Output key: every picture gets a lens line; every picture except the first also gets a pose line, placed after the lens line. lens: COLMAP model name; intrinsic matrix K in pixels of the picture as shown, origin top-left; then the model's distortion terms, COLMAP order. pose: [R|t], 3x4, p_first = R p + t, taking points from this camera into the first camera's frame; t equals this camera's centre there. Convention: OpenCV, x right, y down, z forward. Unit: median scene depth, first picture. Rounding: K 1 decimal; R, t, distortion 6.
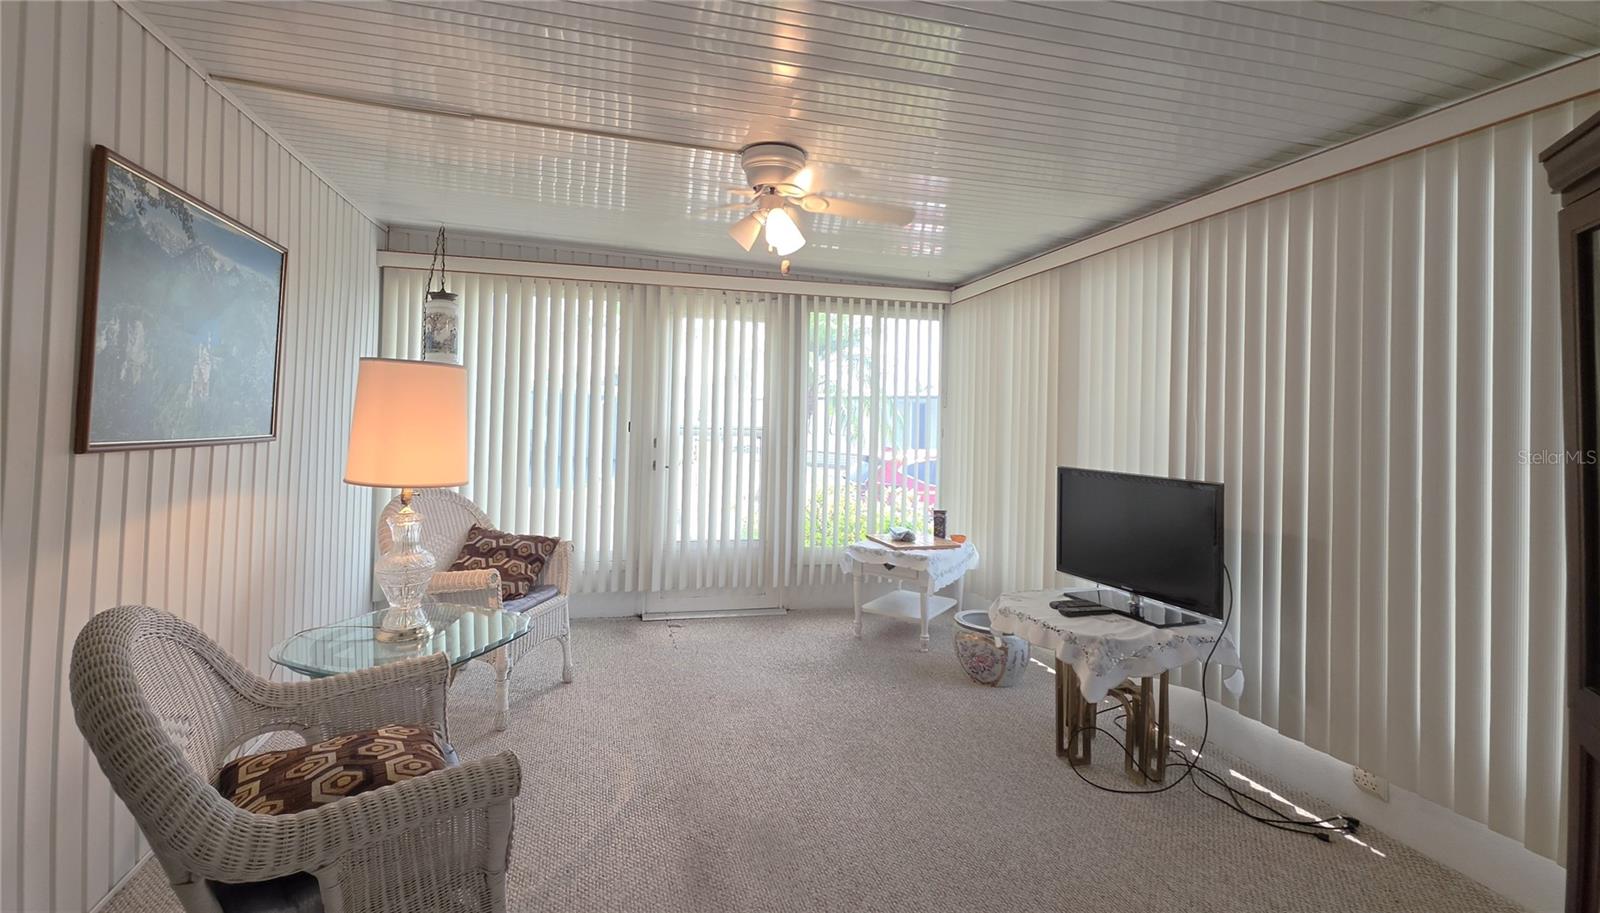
lens RADIAL K [[768.4, 0, 798.0], [0, 768.4, 413.9], [0, 0, 1]] dist [0.020250, 0.000134]
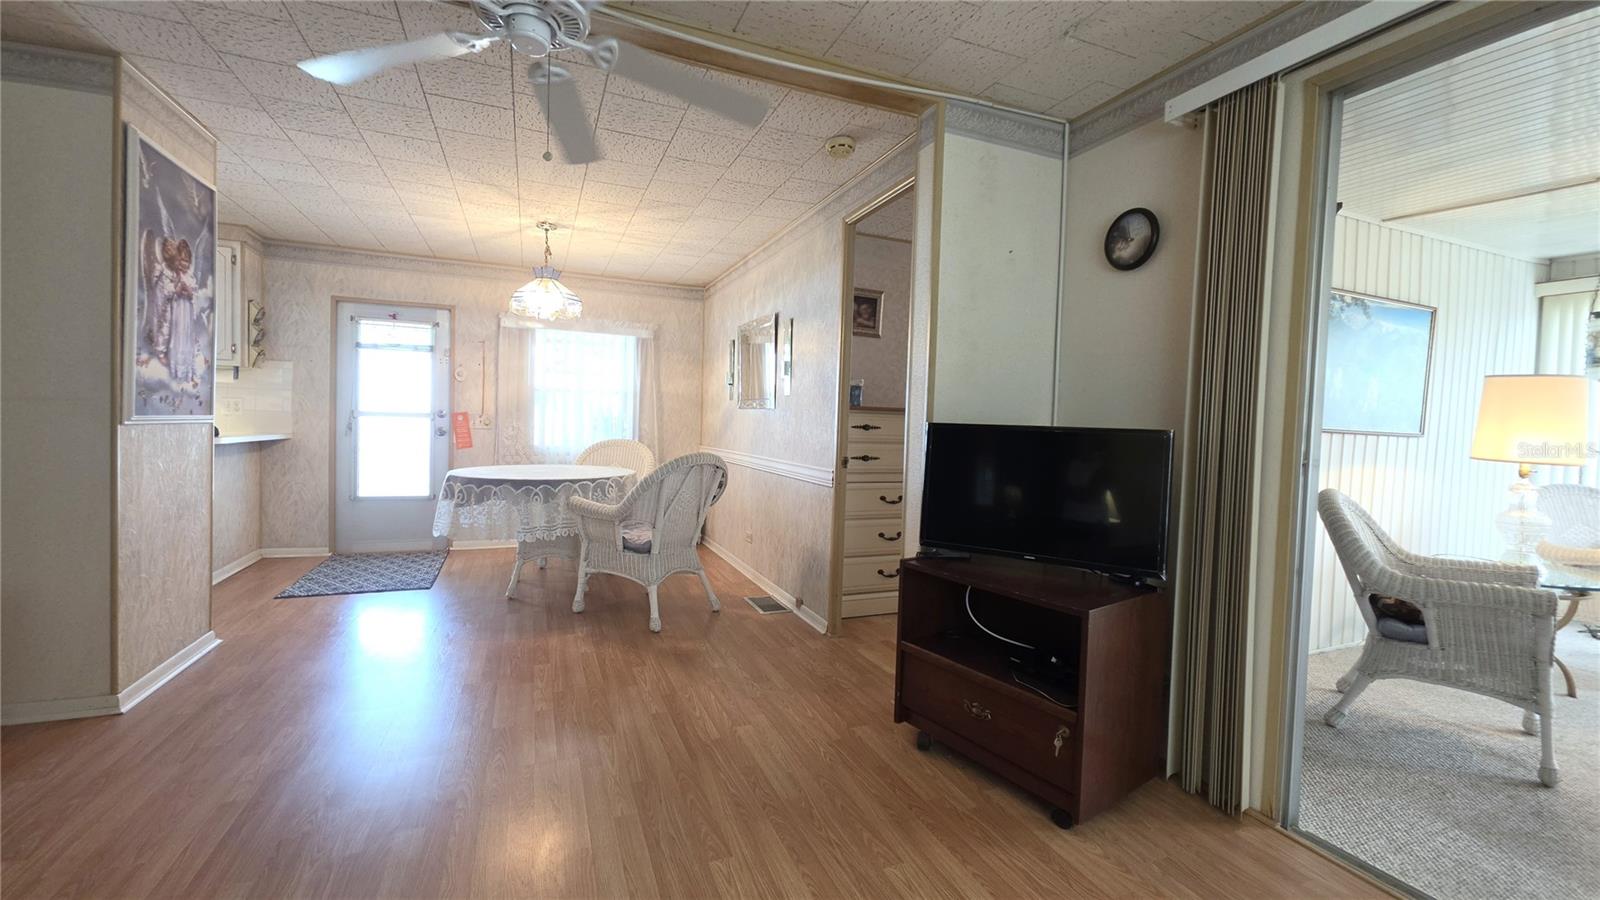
lens RADIAL K [[633.3, 0, 792.6], [0, 633.3, 444.8], [0, 0, 1]] dist [0.018808, -0.010069]
pose [[0.175296, 0.013015, -0.984430, 0.398516], [-0.010570, 0.999880, 0.011337, 0.058935], [0.984459, 0.008418, 0.175412, -0.507141]]
